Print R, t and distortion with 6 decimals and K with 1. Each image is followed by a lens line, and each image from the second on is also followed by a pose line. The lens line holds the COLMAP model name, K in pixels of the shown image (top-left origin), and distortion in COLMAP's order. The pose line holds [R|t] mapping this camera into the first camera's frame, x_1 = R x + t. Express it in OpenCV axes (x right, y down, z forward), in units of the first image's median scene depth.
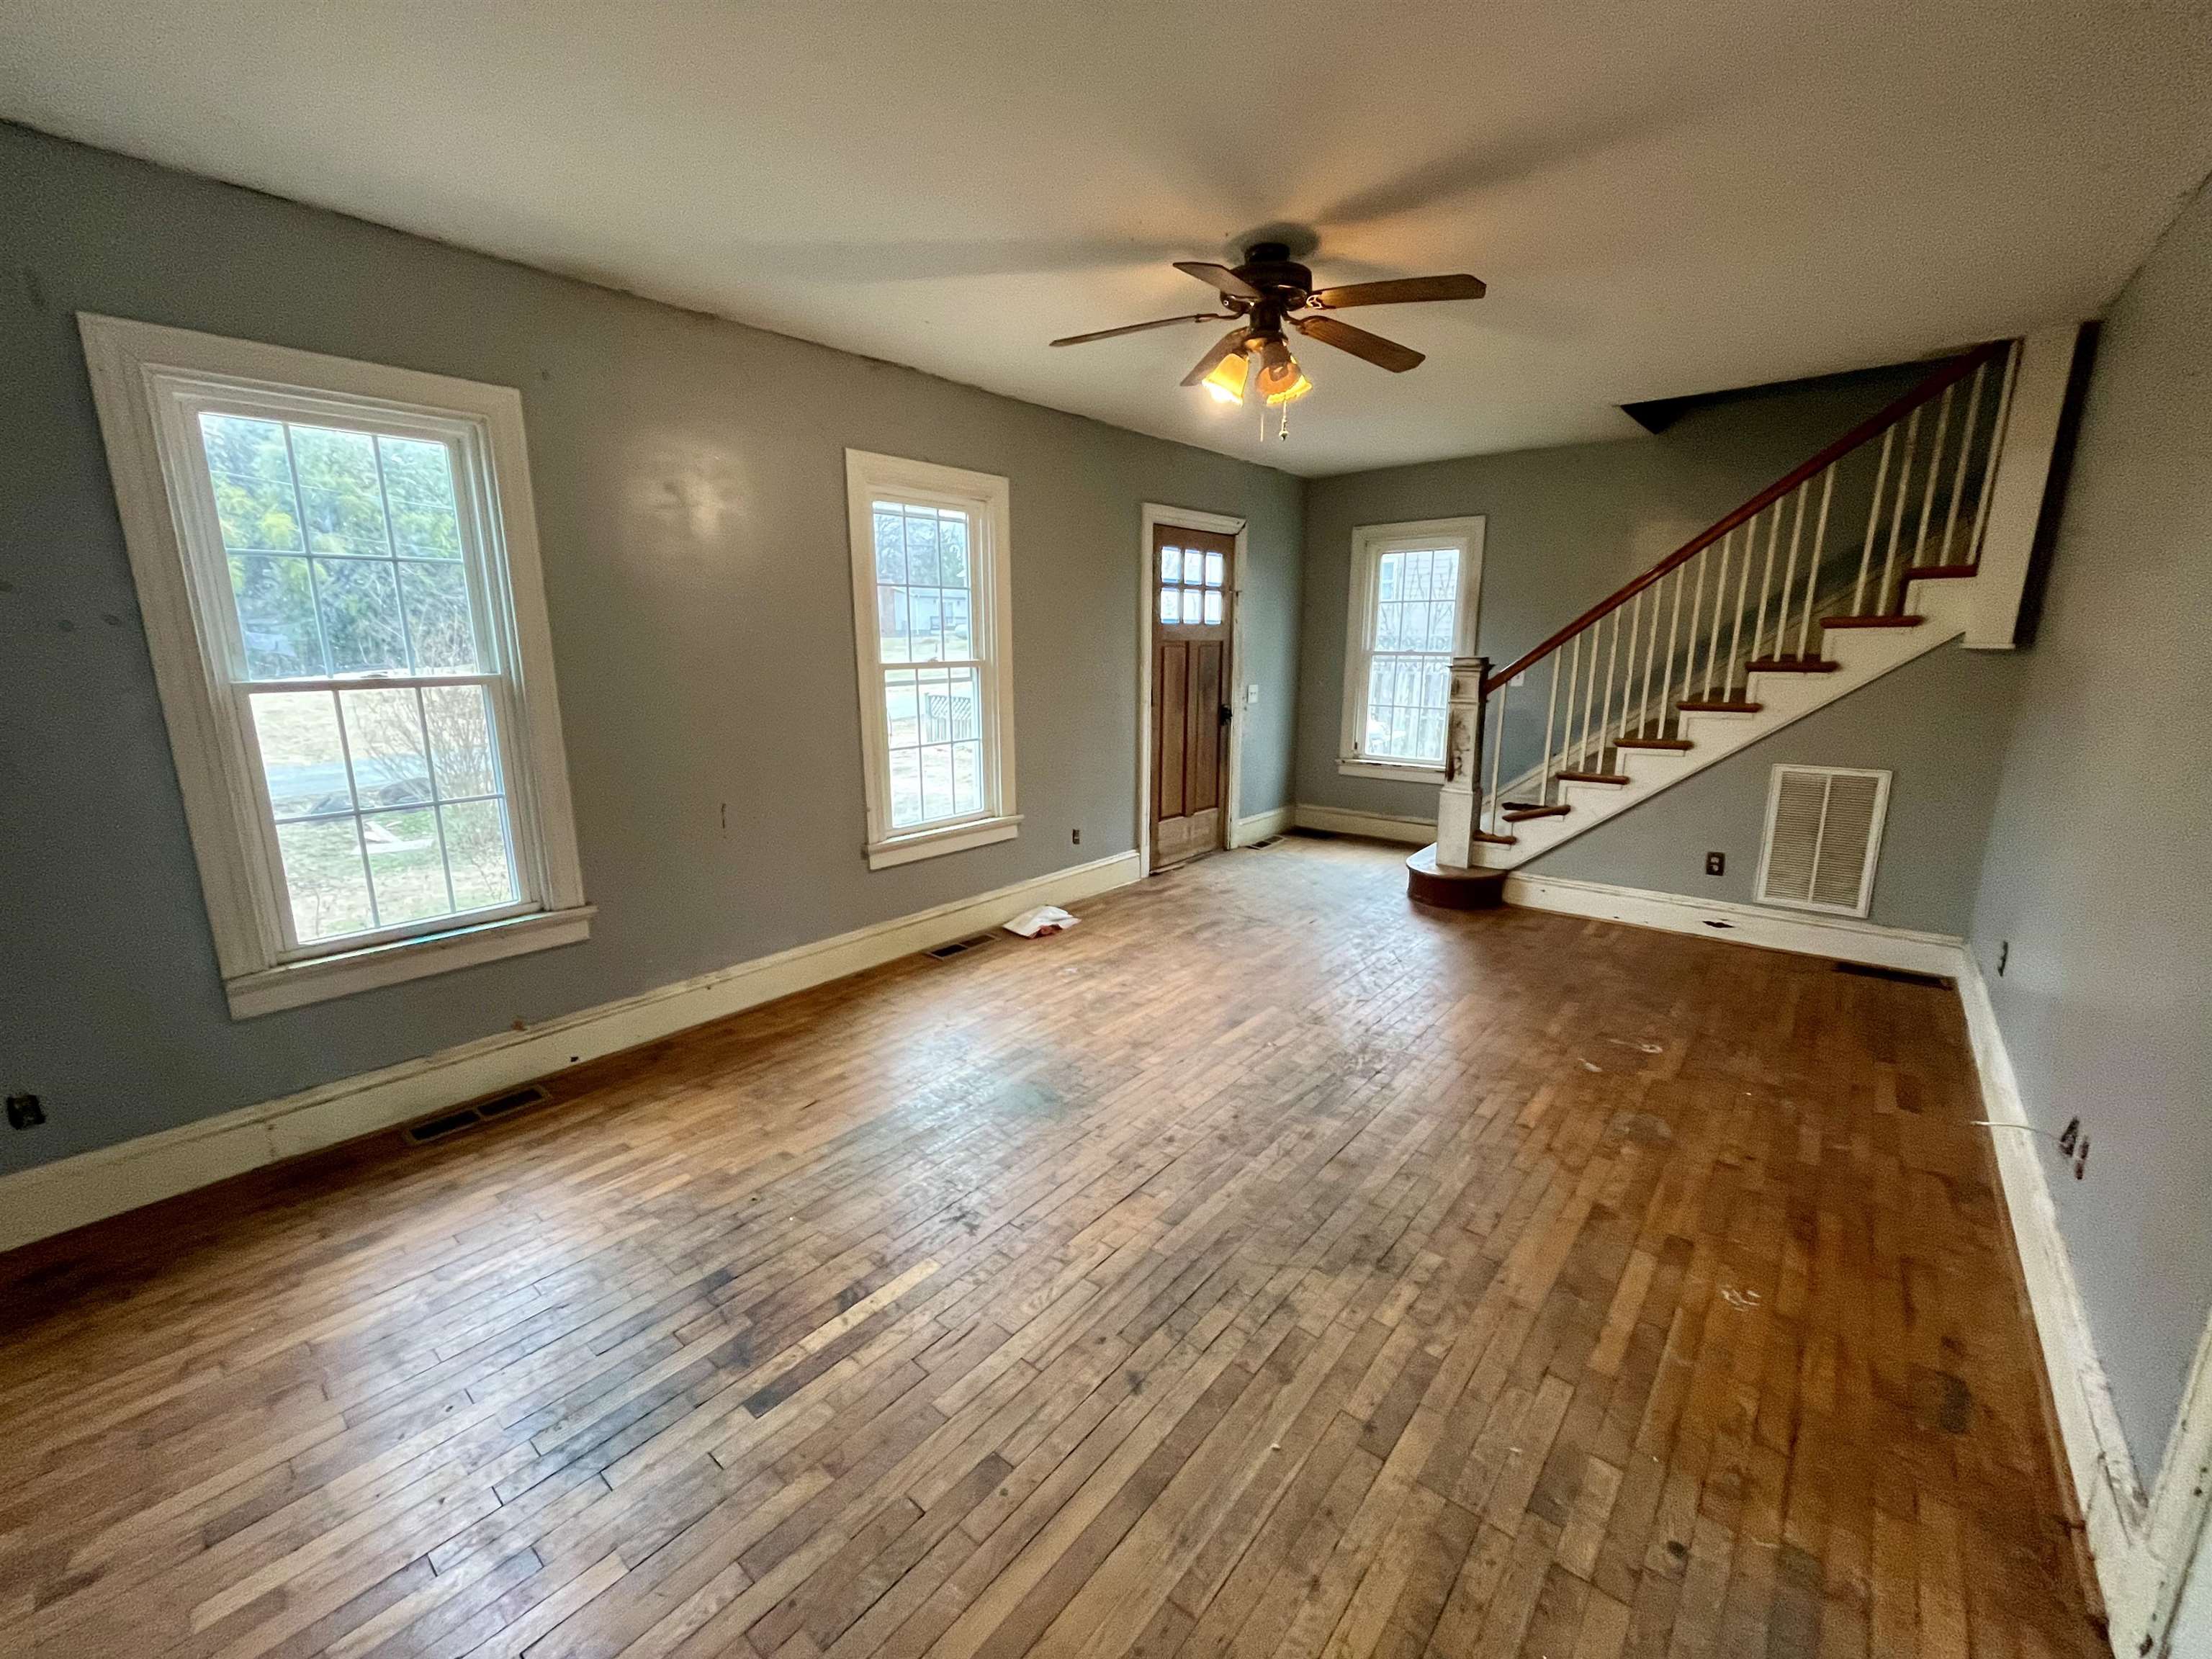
lens RADIAL K [[894.9, 0, 1104.1], [0, 894.9, 824.7], [0, 0, 1]] dist [-0.007493, 0.000077]
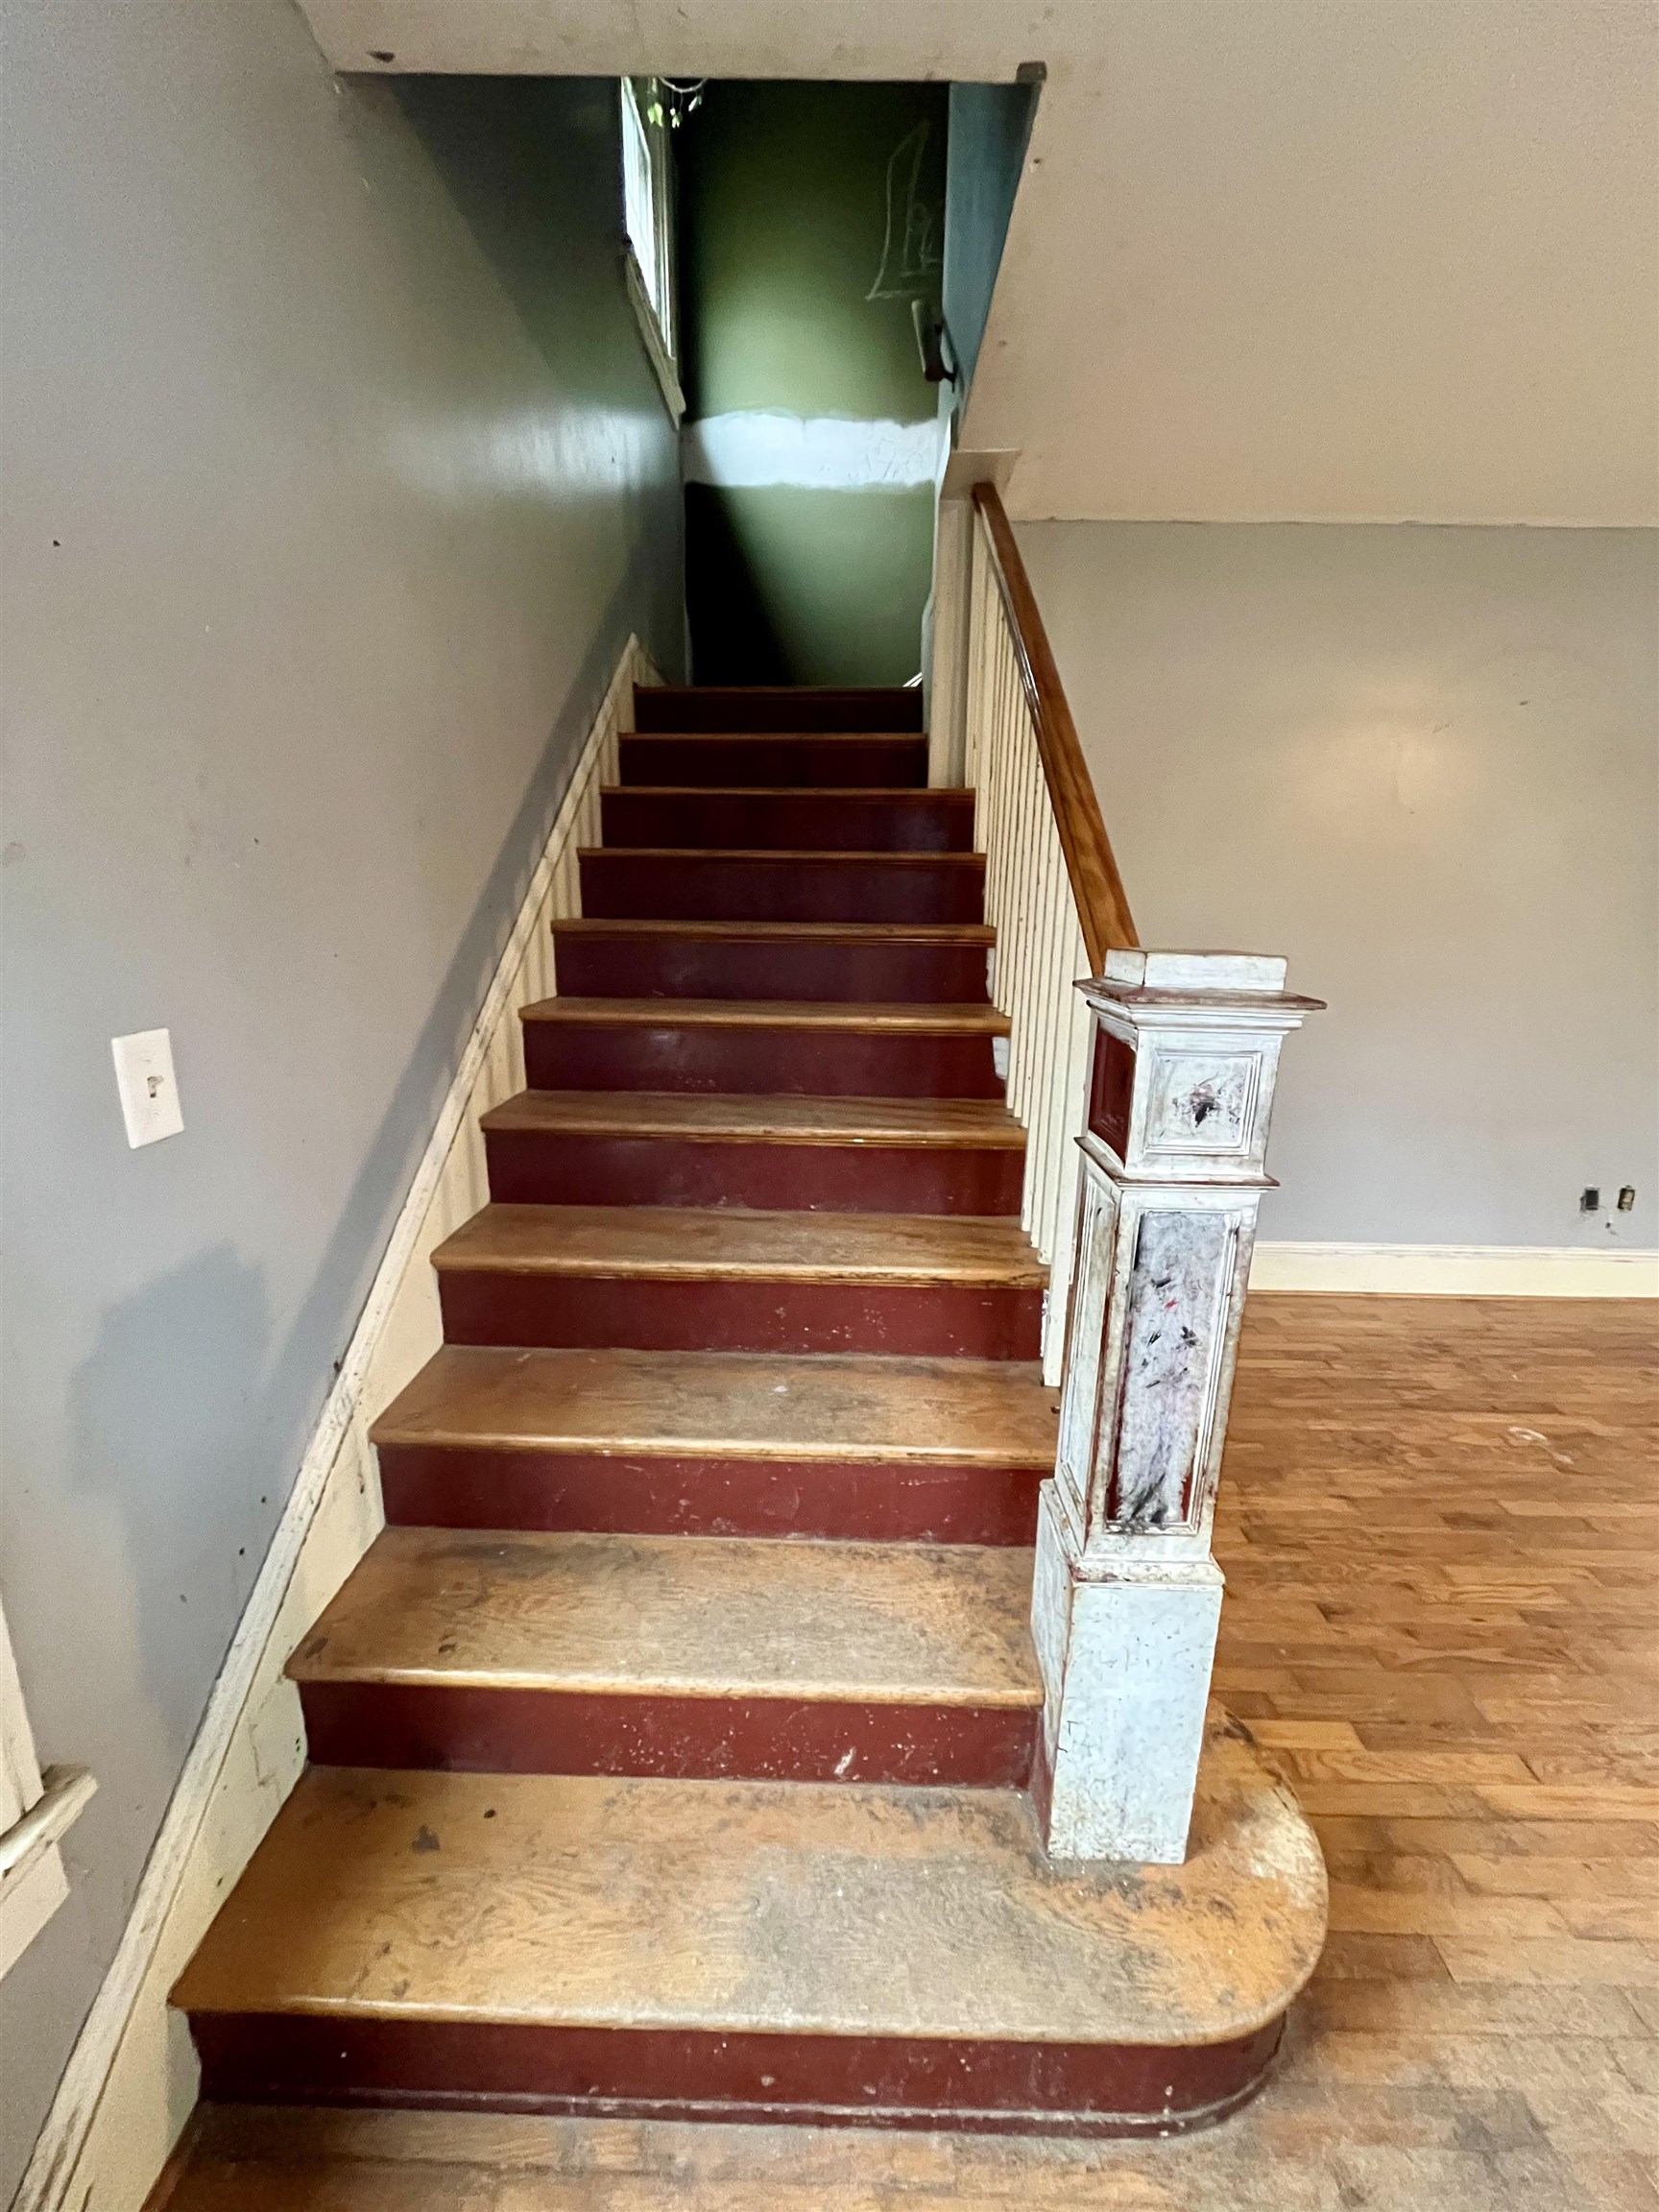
lens RADIAL K [[894.9, 0, 823.1], [0, 894.9, 1098.5], [0, 0, 1]] dist [-0.007493, 0.000077]
pose [[-0.616930, -0.165525, 0.769414, 0.478298], [0.160016, 0.930831, 0.328555, -0.377031], [-0.770579, 0.325814, -0.547771, 1.890801]]
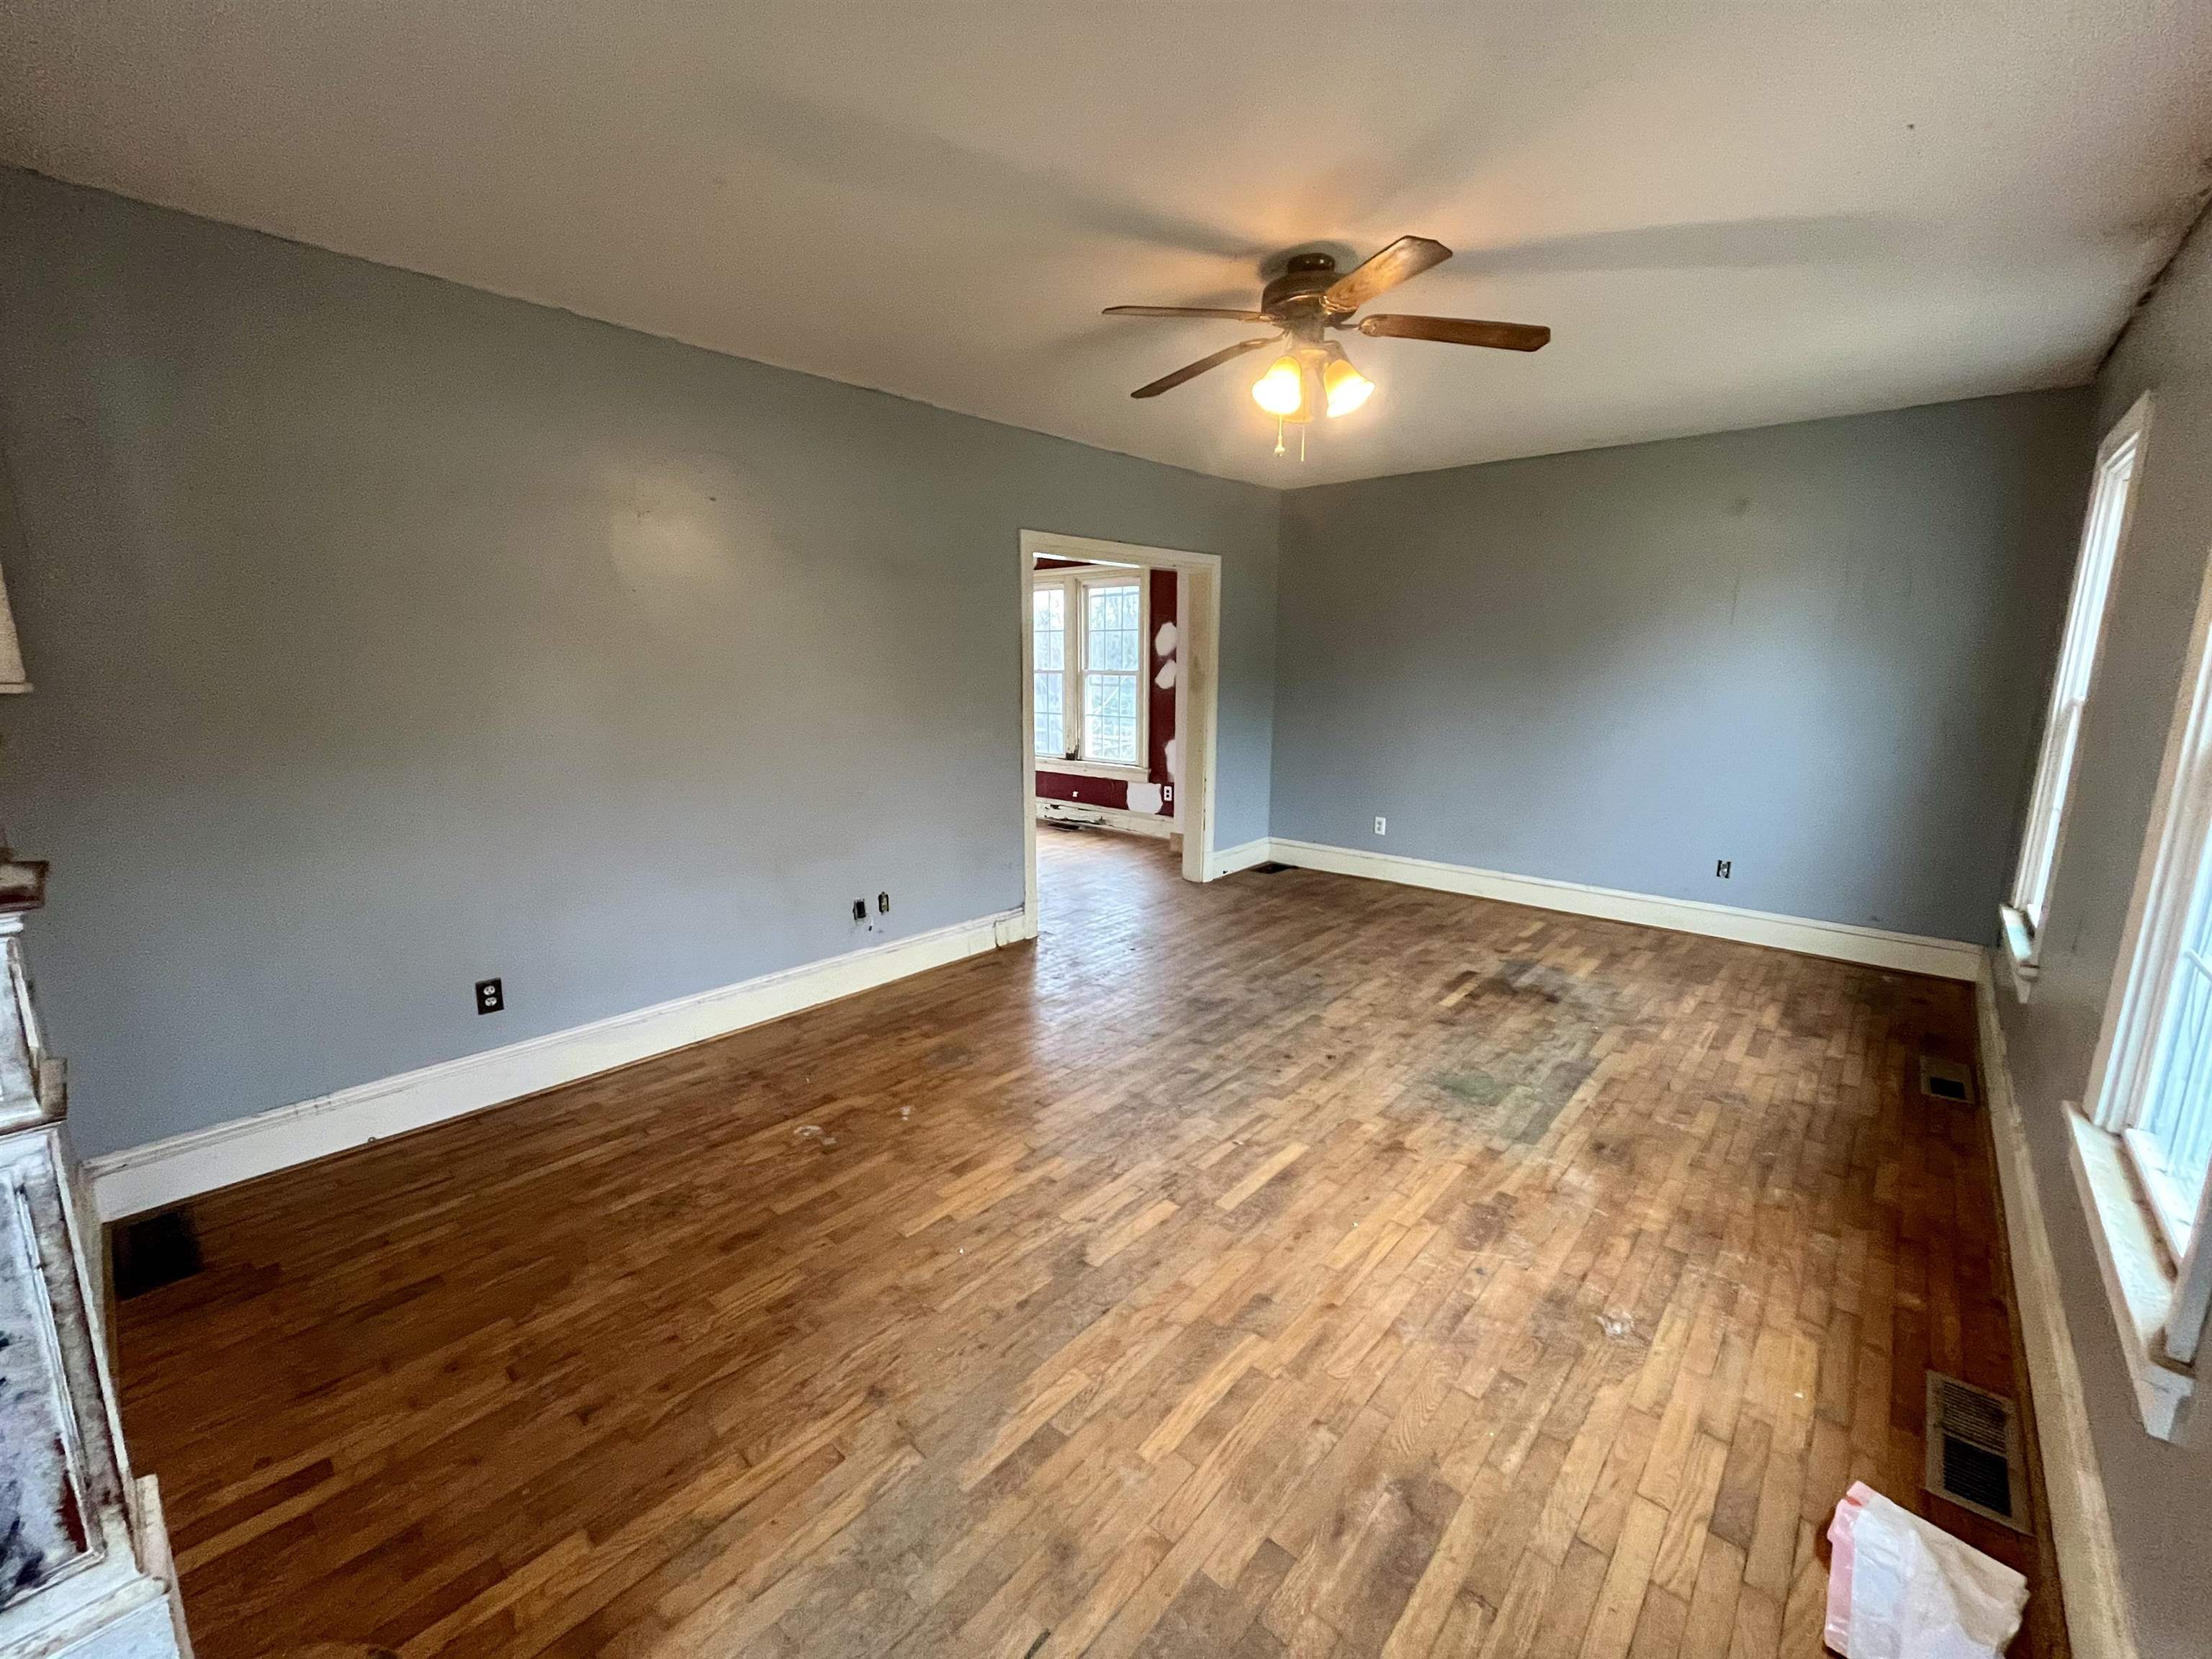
lens RADIAL K [[894.9, 0, 1100.1], [0, 894.9, 826.0], [0, 0, 1]] dist [-0.007493, 0.000077]
pose [[-0.999347, -0.003946, 0.035917, 0.311013], [0.010377, 0.920796, 0.389907, -0.392450], [-0.034611, 0.390025, -0.920154, 1.794565]]
